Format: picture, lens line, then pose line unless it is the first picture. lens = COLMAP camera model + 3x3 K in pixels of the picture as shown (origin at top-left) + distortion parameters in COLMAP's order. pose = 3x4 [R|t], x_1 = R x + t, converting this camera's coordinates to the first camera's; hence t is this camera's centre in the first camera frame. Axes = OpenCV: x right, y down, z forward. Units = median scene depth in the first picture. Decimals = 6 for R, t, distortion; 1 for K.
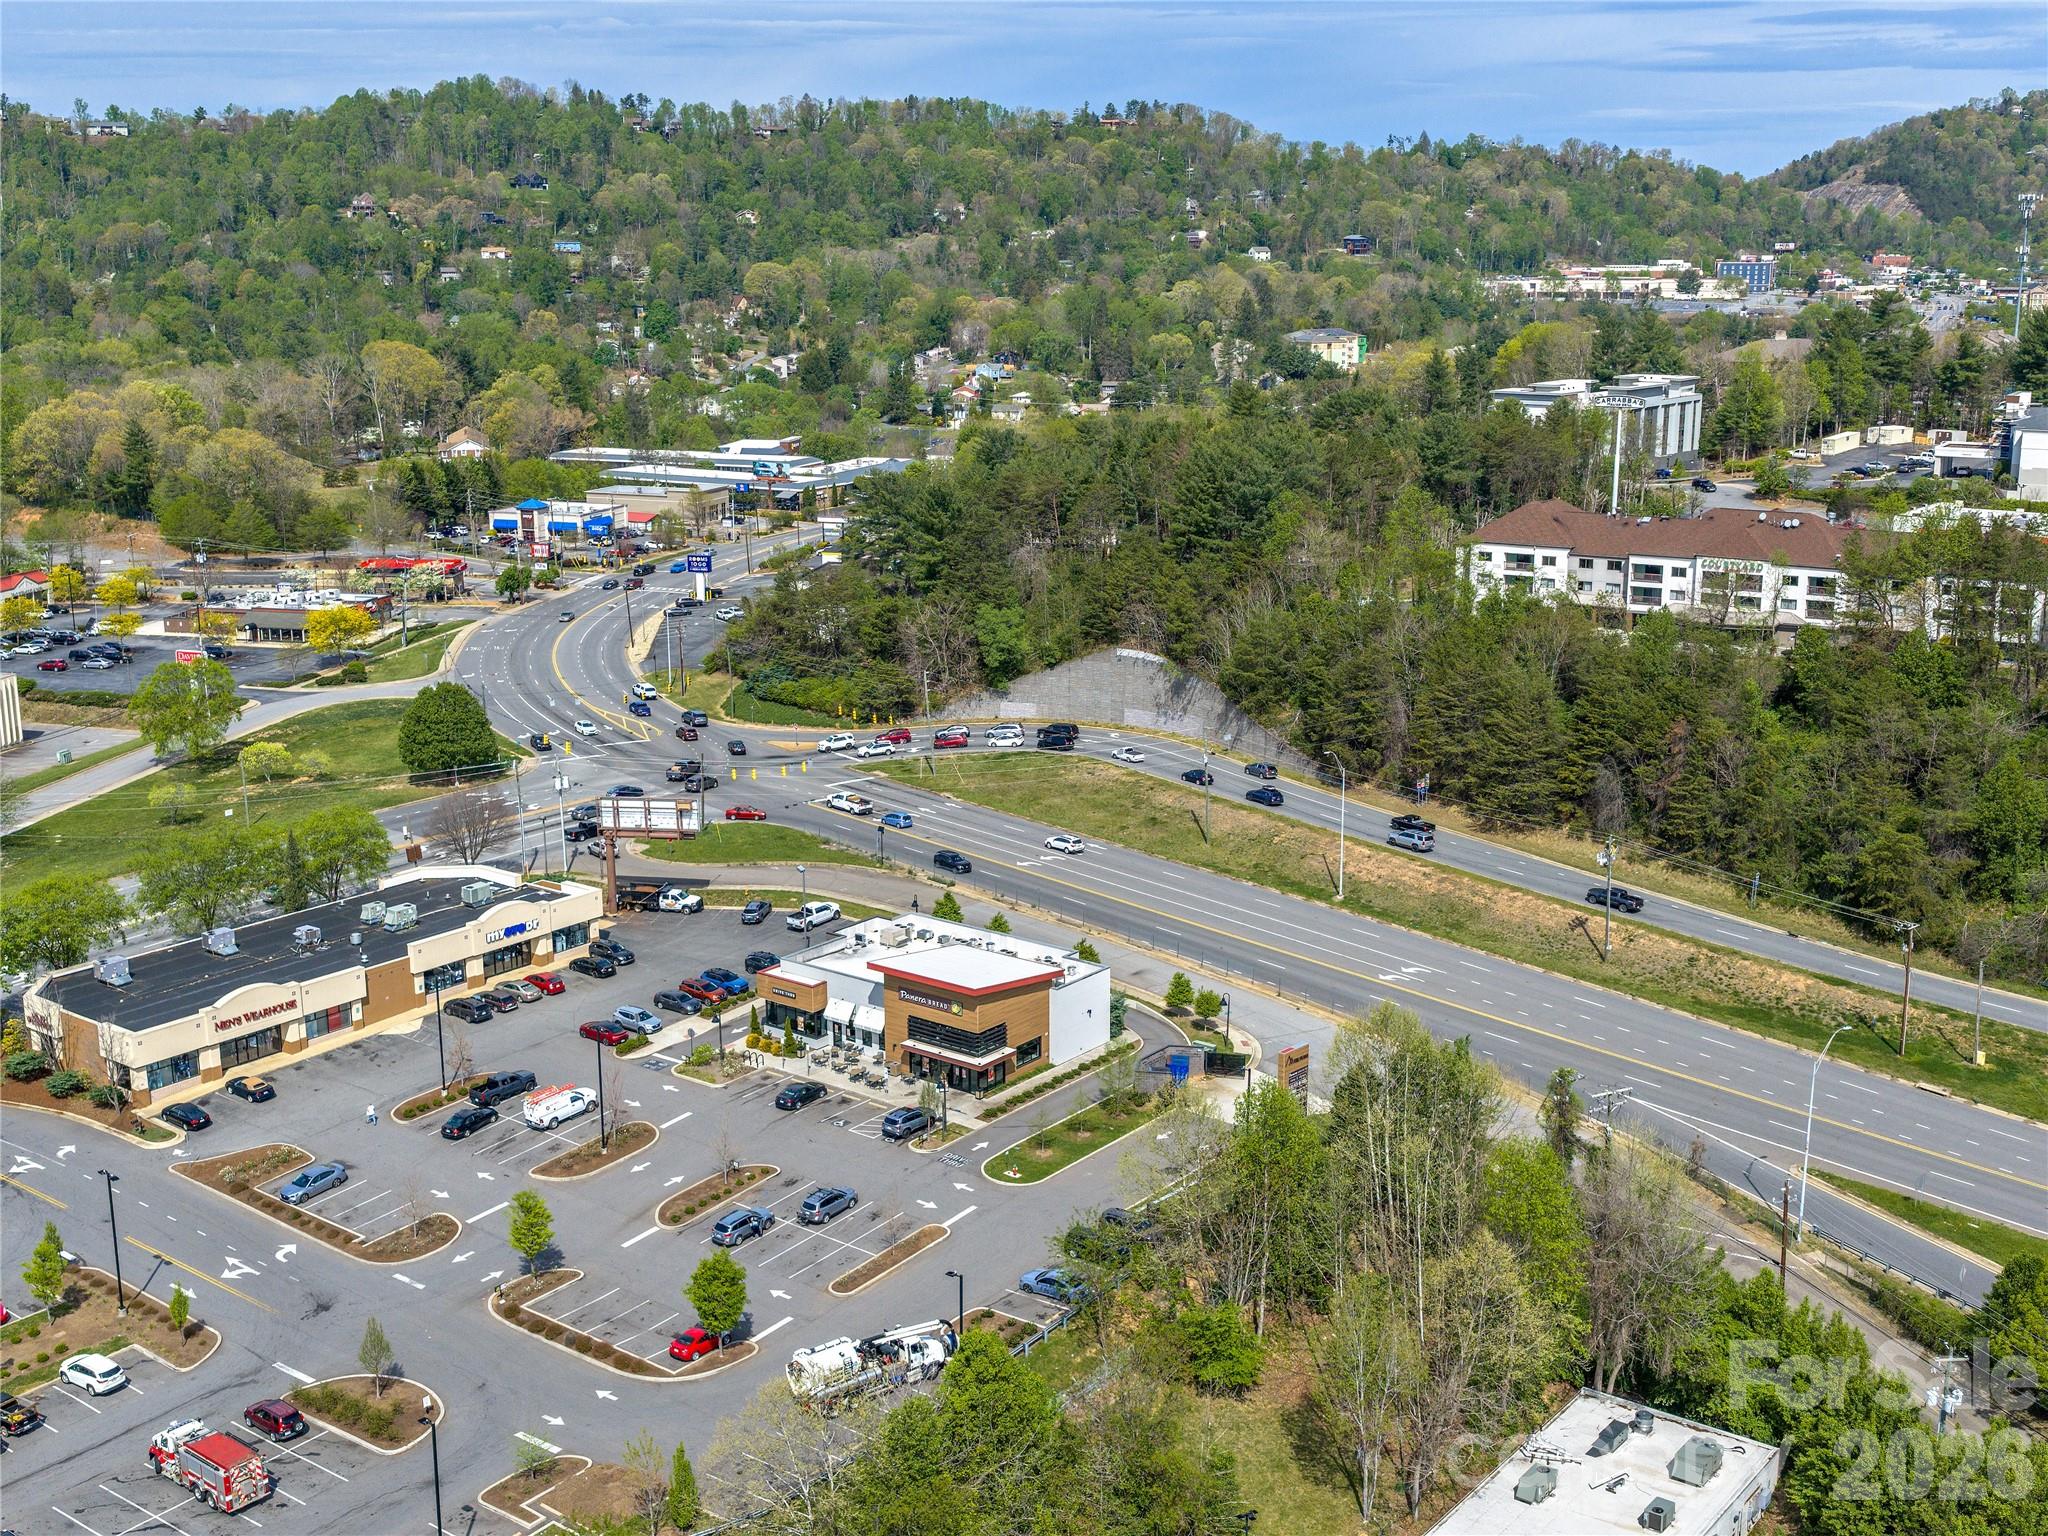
lens RADIAL K [[2240.7, 0, 1033.7], [0, 2240.7, 767.2], [0, 0, 1]] dist [0.008327, -0.027632]
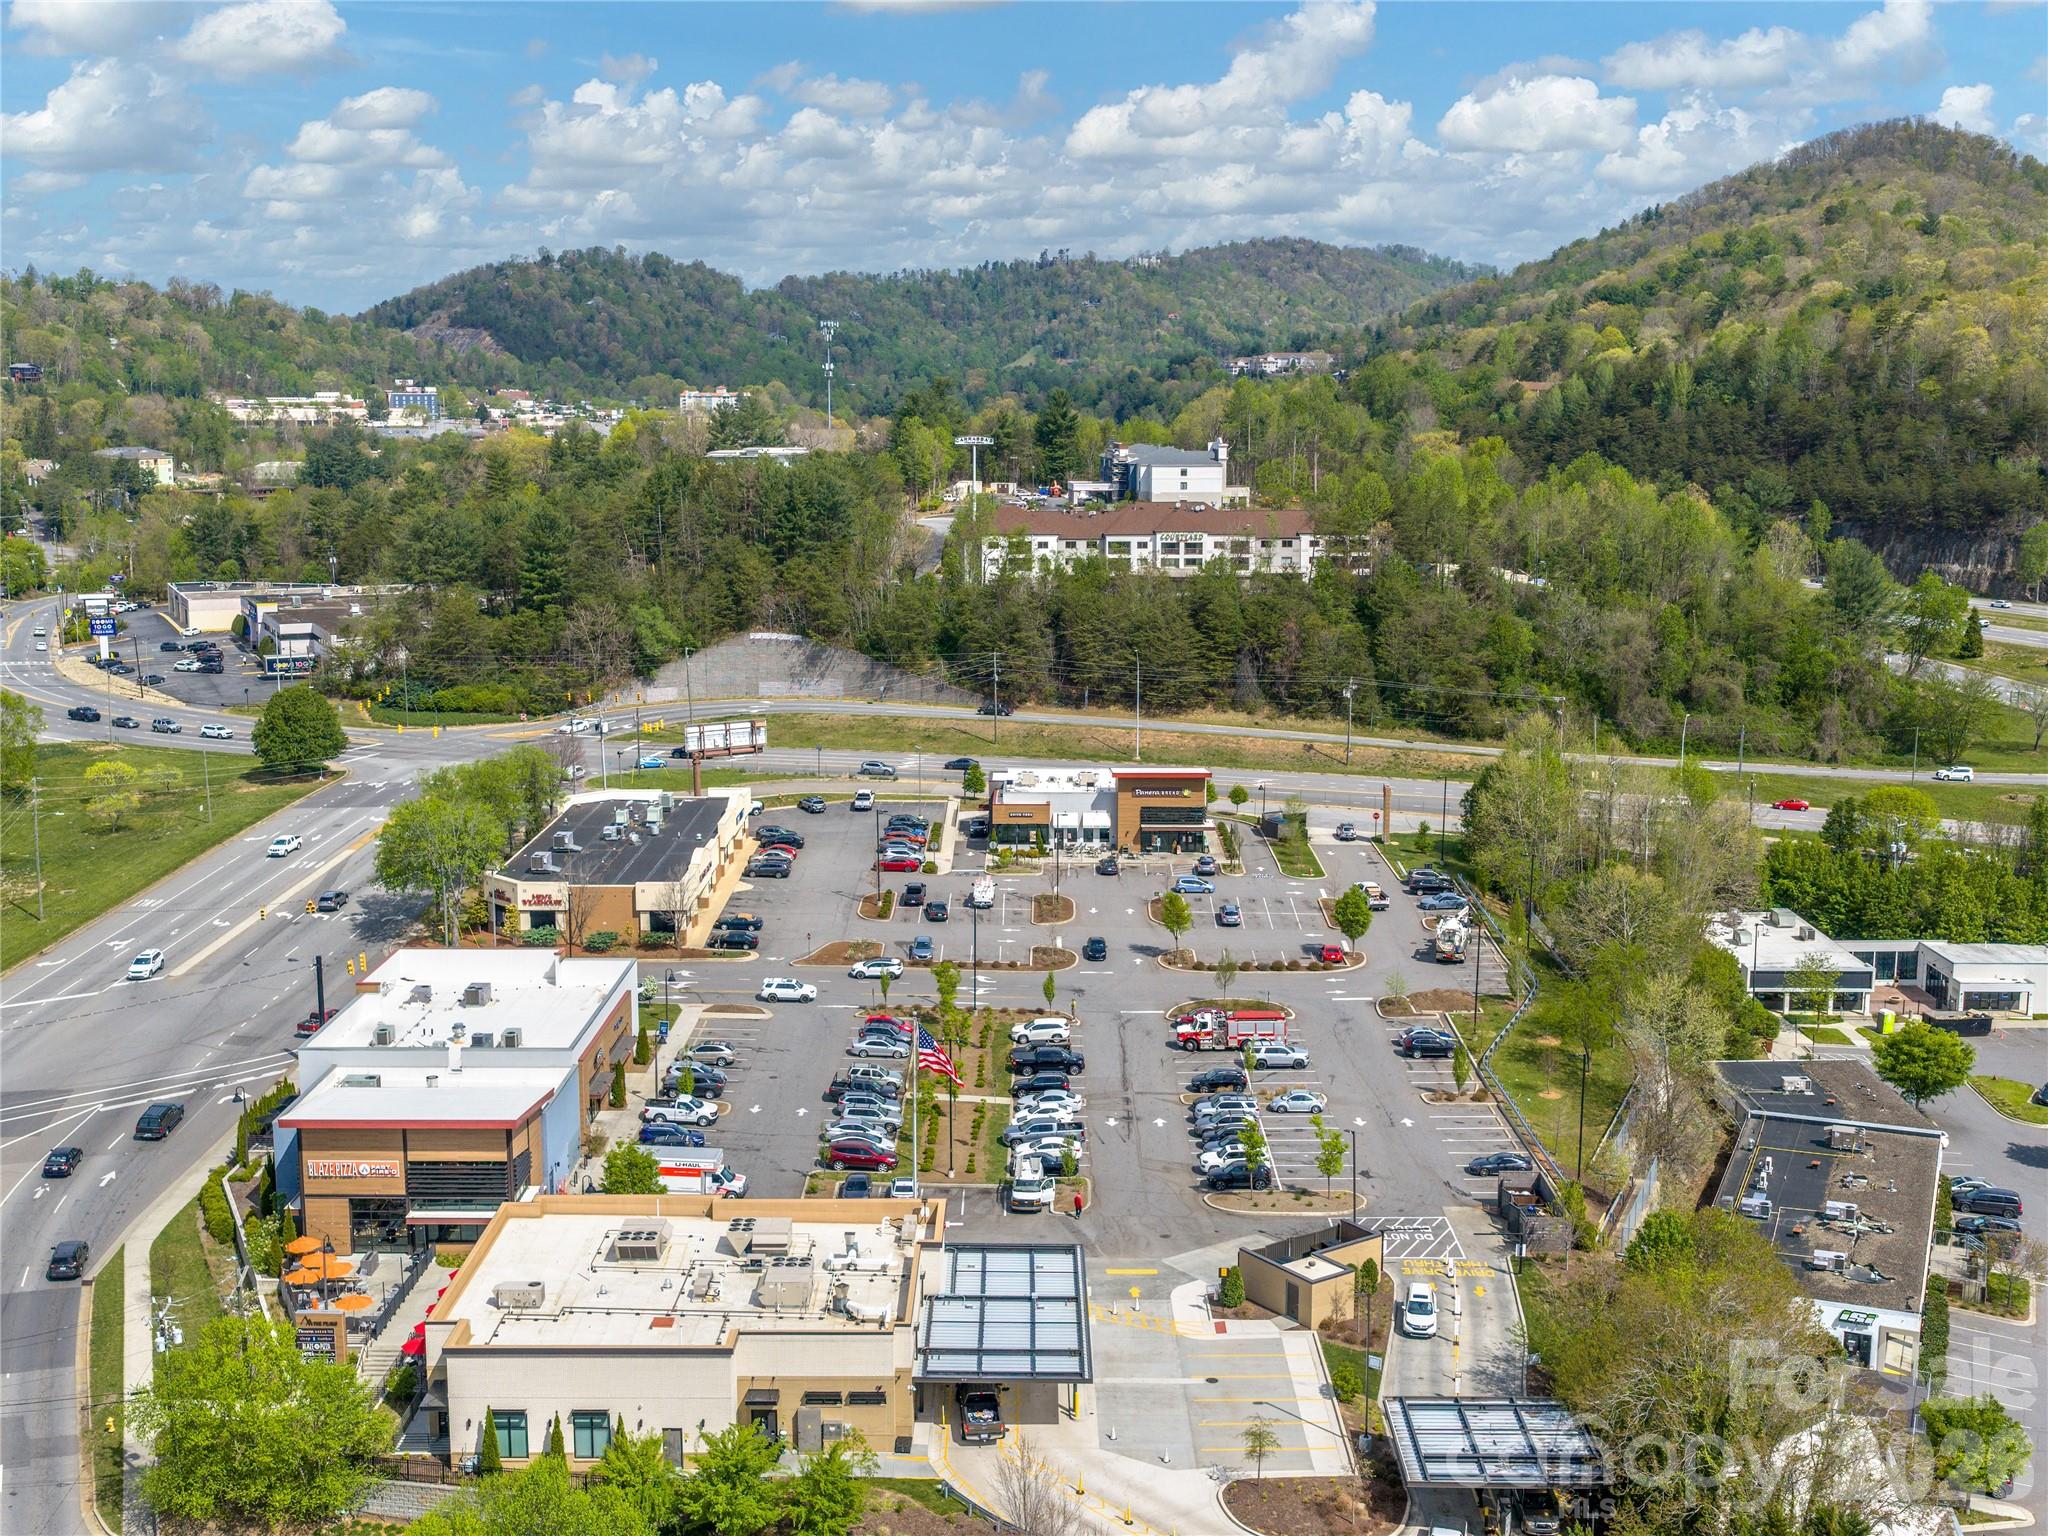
lens RADIAL K [[2240.7, 0, 1033.7], [0, 2240.7, 767.2], [0, 0, 1]] dist [0.008327, -0.027632]
pose [[0.790898, -0.095838, 0.604397, -0.555802], [0.135191, 0.990621, -0.019827, 0.060899], [-0.596828, 0.097390, 0.796437, -0.046833]]
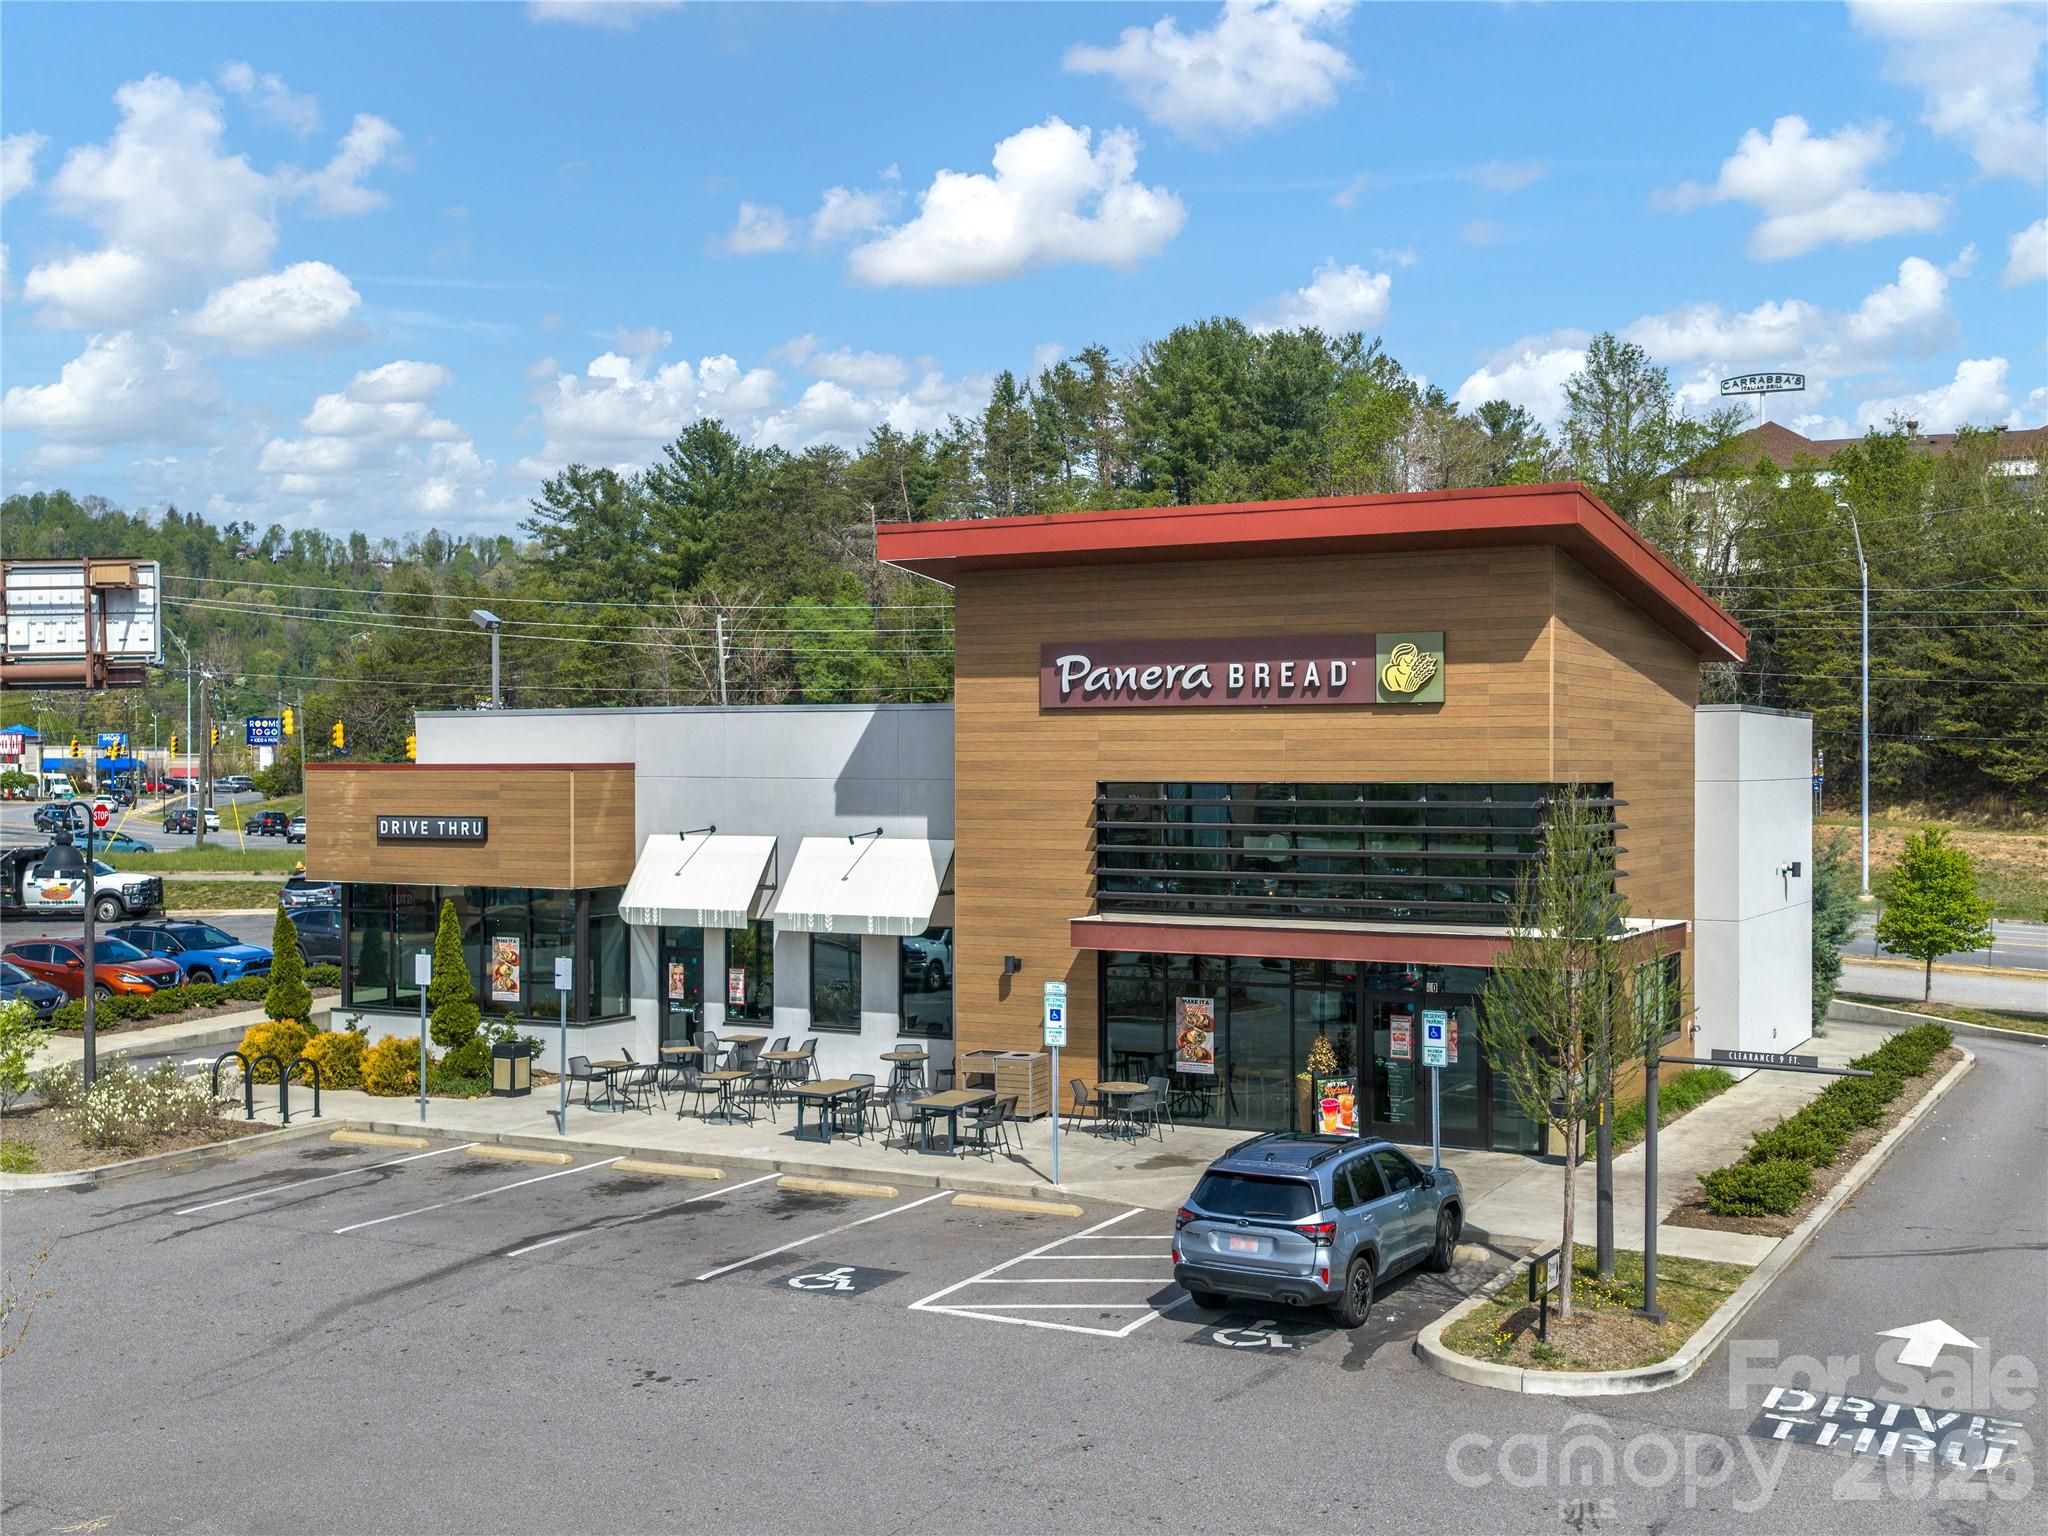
lens RADIAL K [[2240.7, 0, 1033.7], [0, 2240.7, 767.2], [0, 0, 1]] dist [0.008327, -0.027632]
pose [[0.986030, 0.003481, 0.166534, -0.054555], [0.035413, 0.972545, -0.230005, 0.089598], [-0.162763, 0.232689, 0.958835, 0.474147]]
